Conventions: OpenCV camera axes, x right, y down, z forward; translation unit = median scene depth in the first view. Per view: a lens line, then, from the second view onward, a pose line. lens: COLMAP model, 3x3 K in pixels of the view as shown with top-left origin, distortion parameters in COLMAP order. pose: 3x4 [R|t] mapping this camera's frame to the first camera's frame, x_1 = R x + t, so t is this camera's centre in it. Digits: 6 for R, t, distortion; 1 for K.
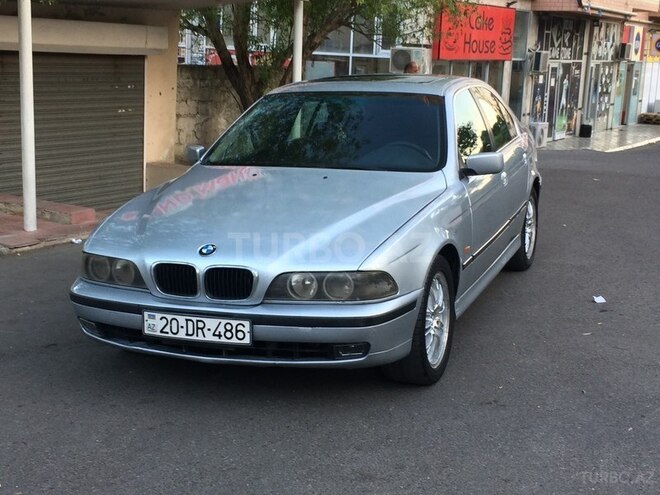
lens RADIAL K [[1044.5, 0, 330.0], [0, 1044.5, 247.5], [0, 0, 1]] dist [0.040093, 0.149495]
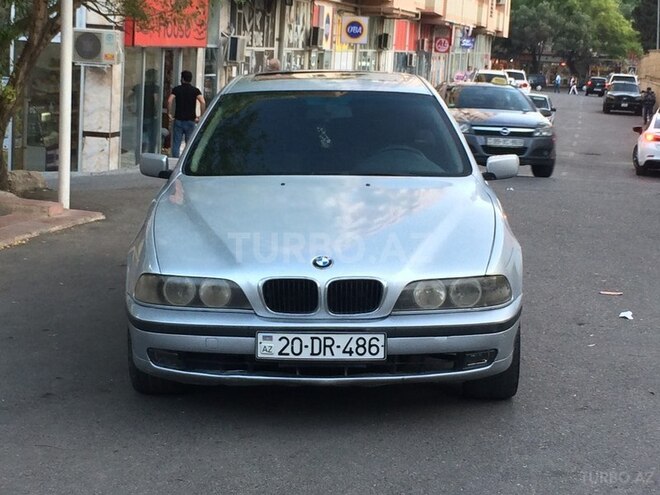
lens RADIAL K [[1492.4, 0, 330.0], [0, 1492.4, 247.5], [0, 0, 1]] dist [0.054151, 0.228148]
pose [[0.936851, -0.038969, 0.347552, -0.569464], [0.052880, 0.998131, -0.030629, 0.030049], [-0.345709, 0.047073, 0.937160, -0.242371]]
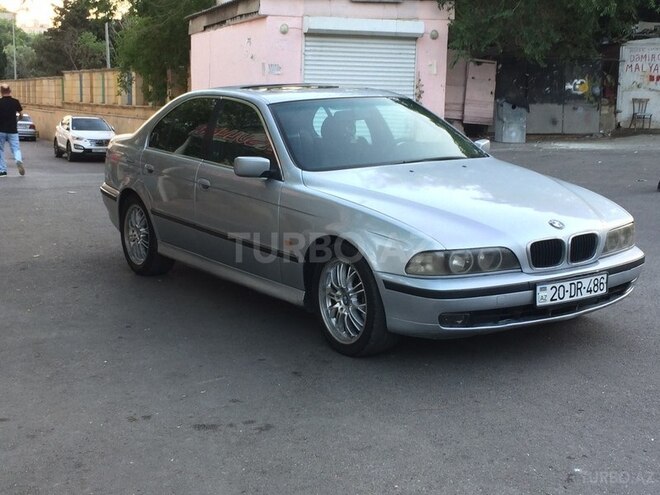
lens RADIAL K [[1044.5, 0, 330.0], [0, 1044.5, 247.5], [0, 0, 1]] dist [0.040093, 0.149495]
pose [[0.581079, -0.144082, 0.800991, -1.203151], [0.165202, 0.984596, 0.057263, -0.080647], [-0.796903, 0.099051, 0.595931, 0.506906]]
